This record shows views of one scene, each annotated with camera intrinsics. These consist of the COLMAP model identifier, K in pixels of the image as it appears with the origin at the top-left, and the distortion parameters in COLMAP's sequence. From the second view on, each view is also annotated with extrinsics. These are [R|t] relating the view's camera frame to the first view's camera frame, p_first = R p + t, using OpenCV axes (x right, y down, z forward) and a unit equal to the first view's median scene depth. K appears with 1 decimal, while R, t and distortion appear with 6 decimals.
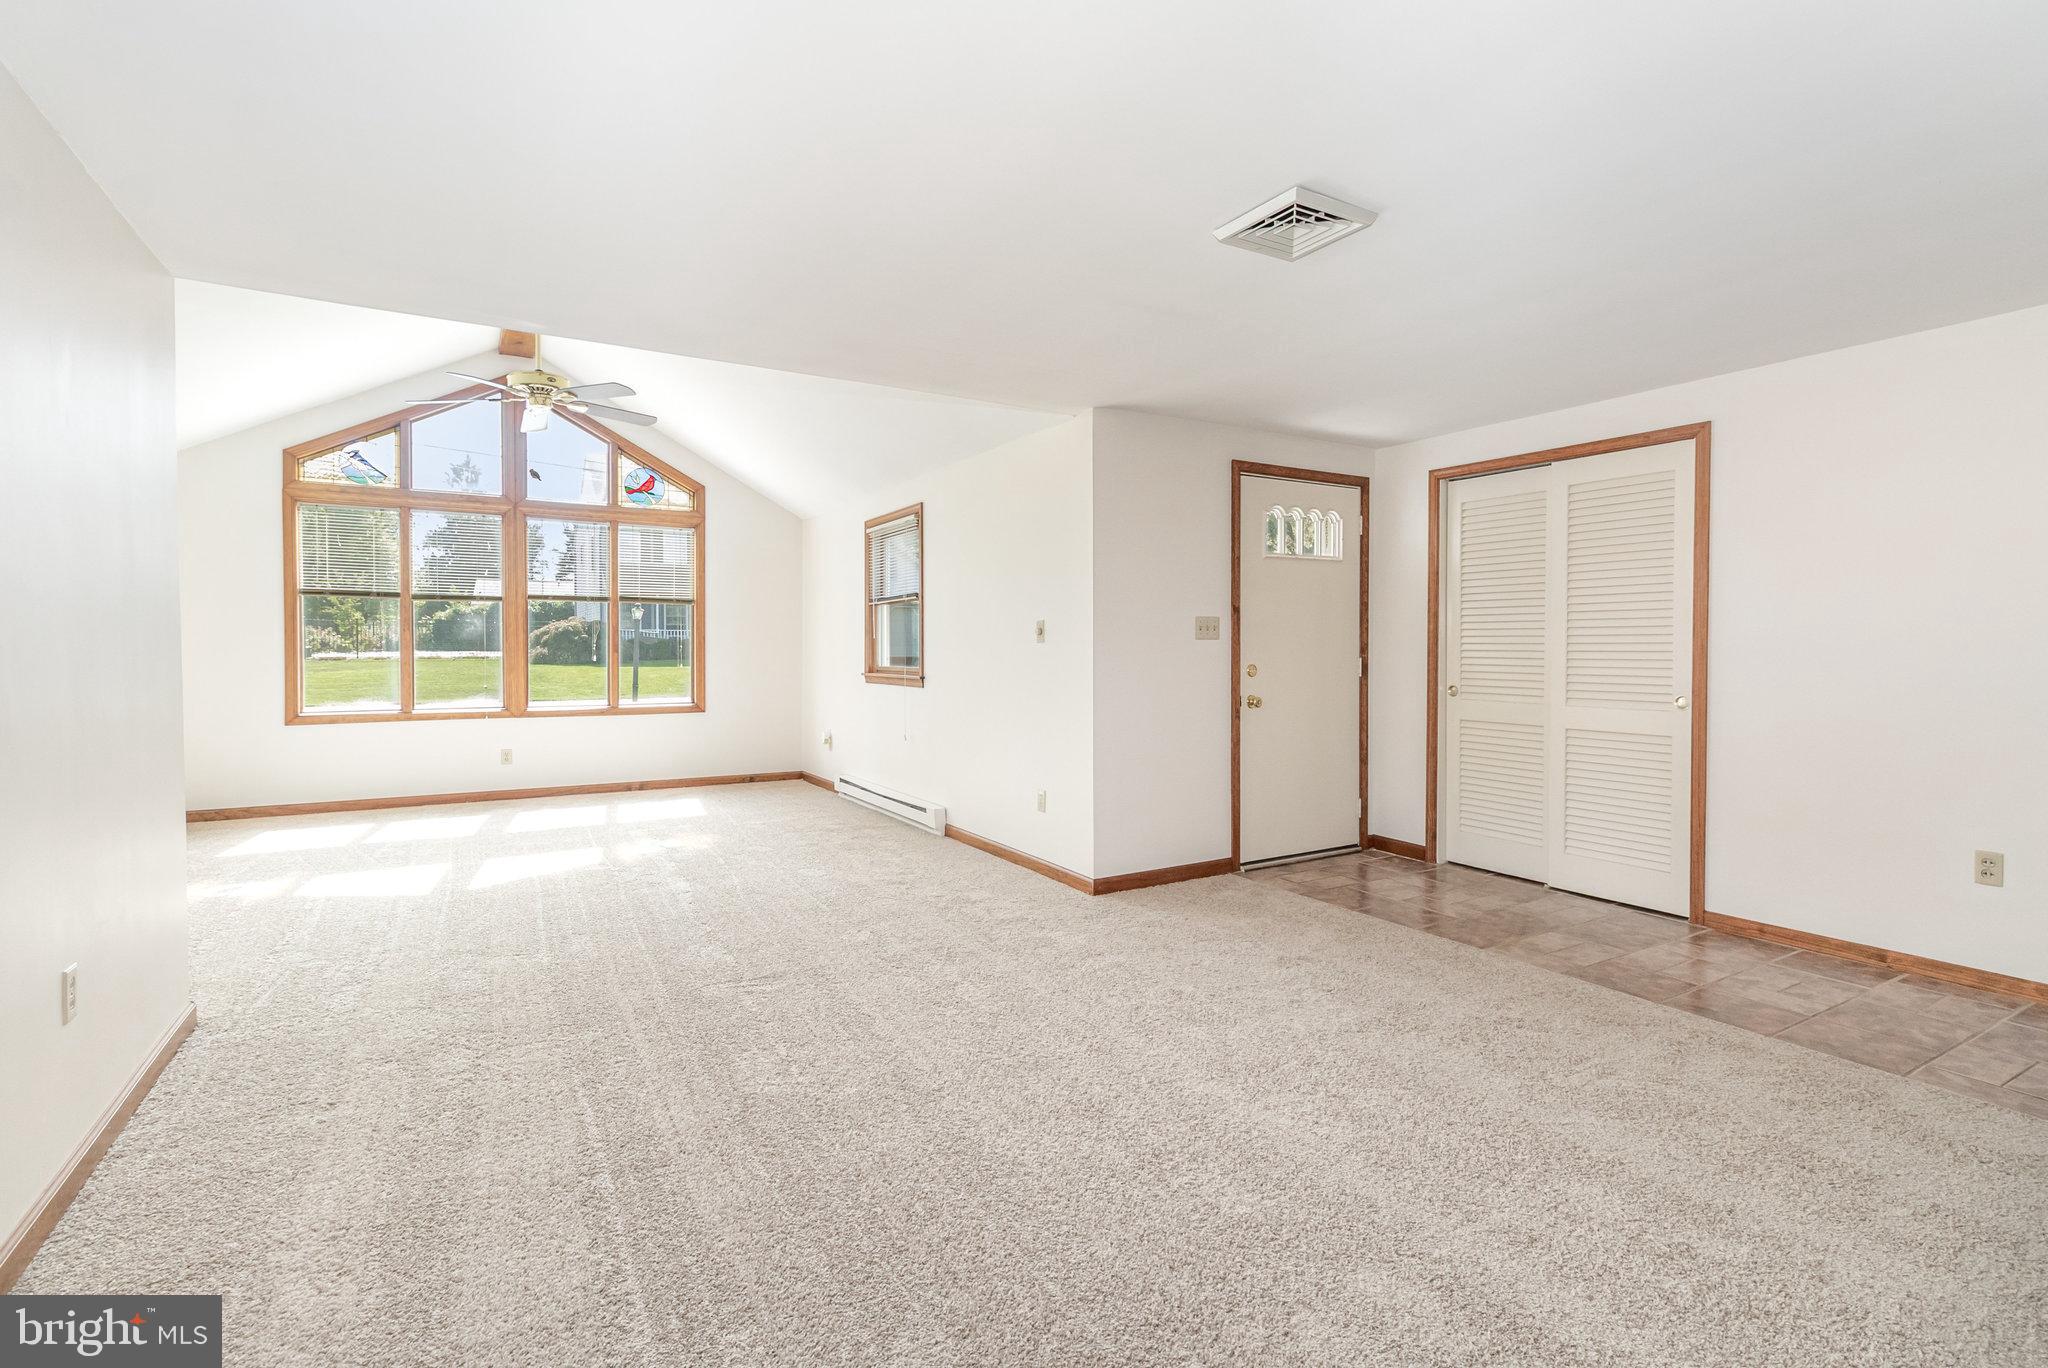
lens RADIAL K [[943.1, 0, 1023.1], [0, 943.1, 666.2], [0, 0, 1]] dist [0.010292, 0.000391]
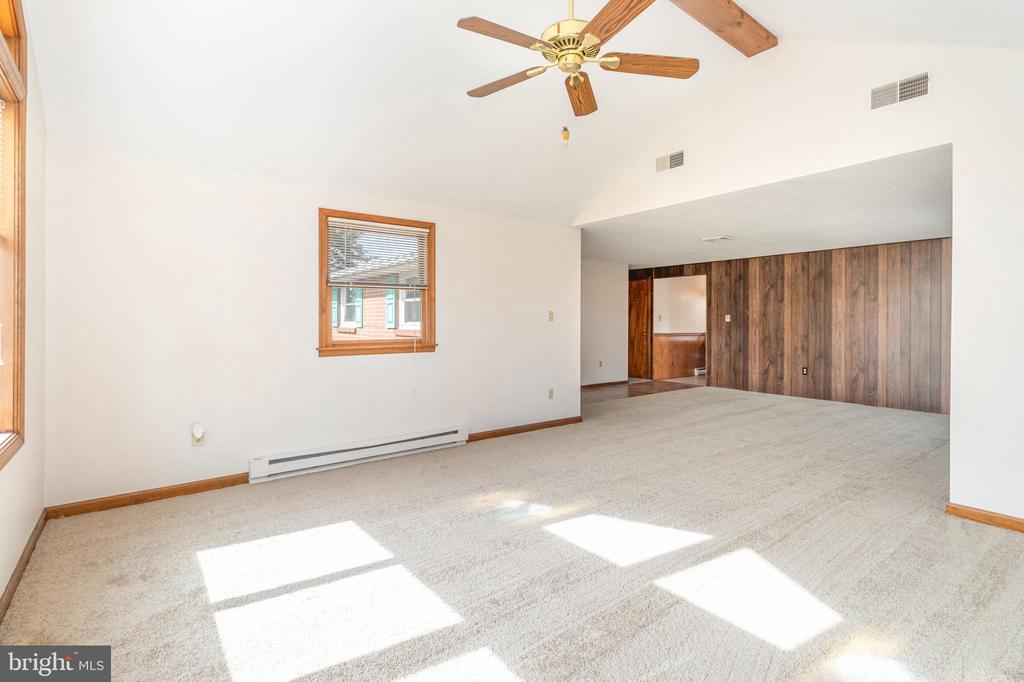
lens RADIAL K [[478.5, 0, 512.6], [0, 478.5, 329.0], [0, 0, 1]] dist [-0.000308, -0.000141]
pose [[-0.142469, -0.016446, 0.989663, -0.722629], [0.016879, 0.999676, 0.019042, -0.020053], [-0.989655, 0.019417, -0.142145, 0.844718]]
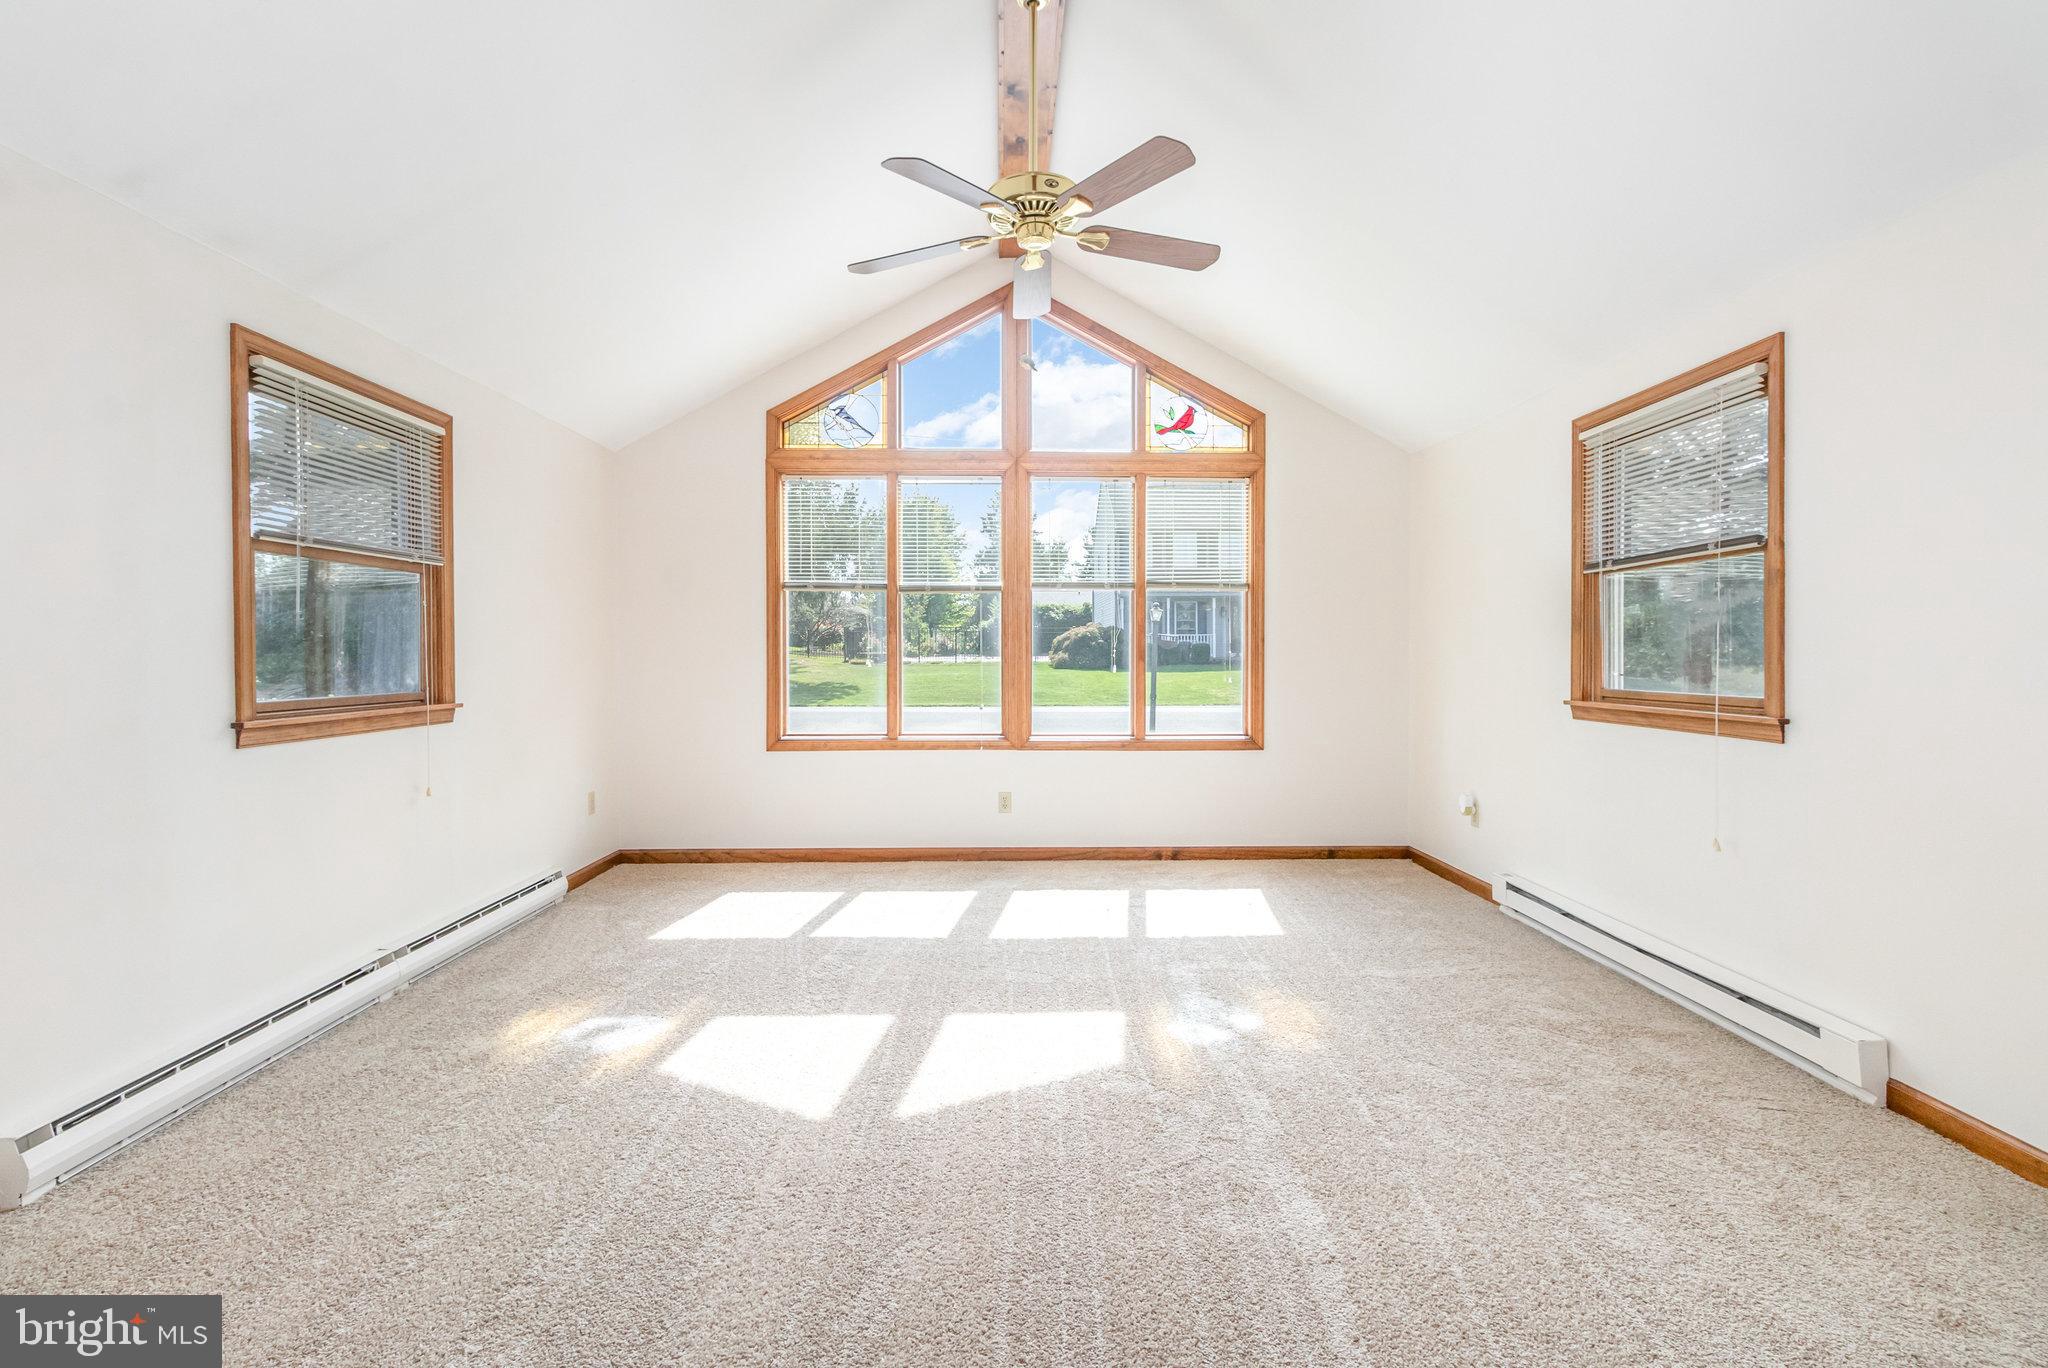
lens RADIAL K [[957.0, 0, 1025.2], [0, 957.0, 659.9], [0, 0, 1]] dist [-0.000308, -0.000141]
pose [[0.871234, 0.001519, -0.490866, -0.168263], [-0.007170, 0.999928, -0.009631, -0.008269], [0.490816, 0.011910, 0.871182, 0.361621]]
